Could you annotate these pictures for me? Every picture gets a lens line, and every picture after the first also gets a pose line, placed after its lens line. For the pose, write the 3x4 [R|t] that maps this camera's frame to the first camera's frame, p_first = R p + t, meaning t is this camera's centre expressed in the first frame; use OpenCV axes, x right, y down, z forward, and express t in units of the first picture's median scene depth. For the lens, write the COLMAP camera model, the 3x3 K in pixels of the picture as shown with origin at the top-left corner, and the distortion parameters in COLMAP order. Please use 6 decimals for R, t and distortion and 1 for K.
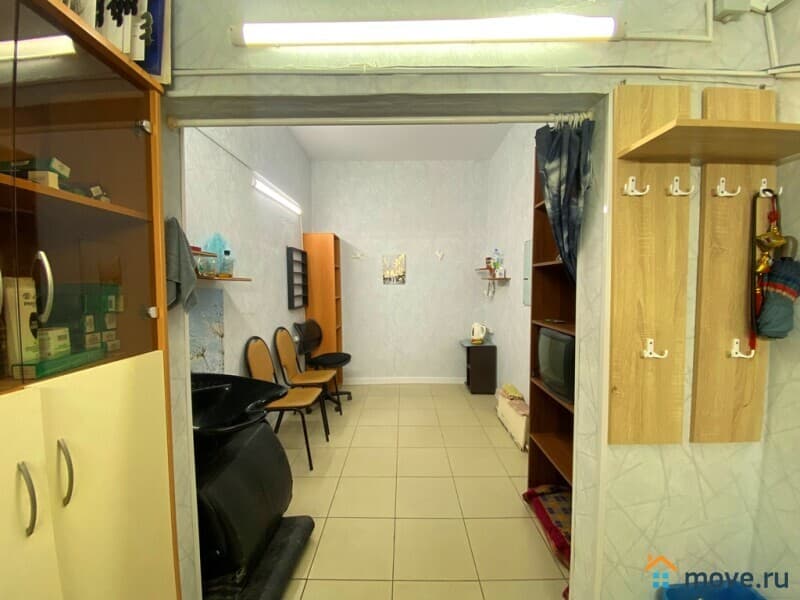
lens RADIAL K [[323.4, 0, 401.5], [0, 323.4, 301.4], [0, 0, 1]] dist [-0.010207, -0.004836]
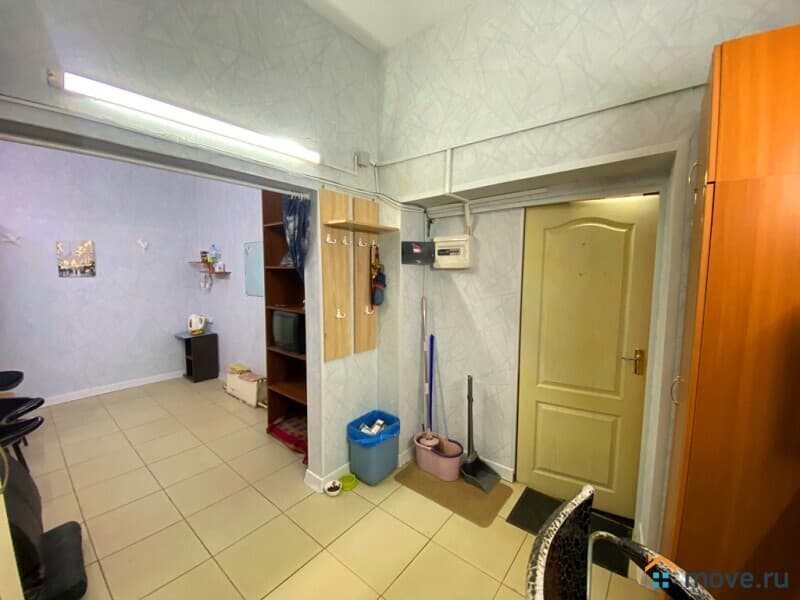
lens RADIAL K [[323.4, 0, 404.6], [0, 323.4, 297.9], [0, 0, 1]] dist [-0.010207, -0.004836]
pose [[0.619868, -0.053690, 0.782867, -0.569217], [0.030839, 0.998553, 0.044064, -0.038381], [-0.784100, -0.003171, 0.620626, -0.618433]]
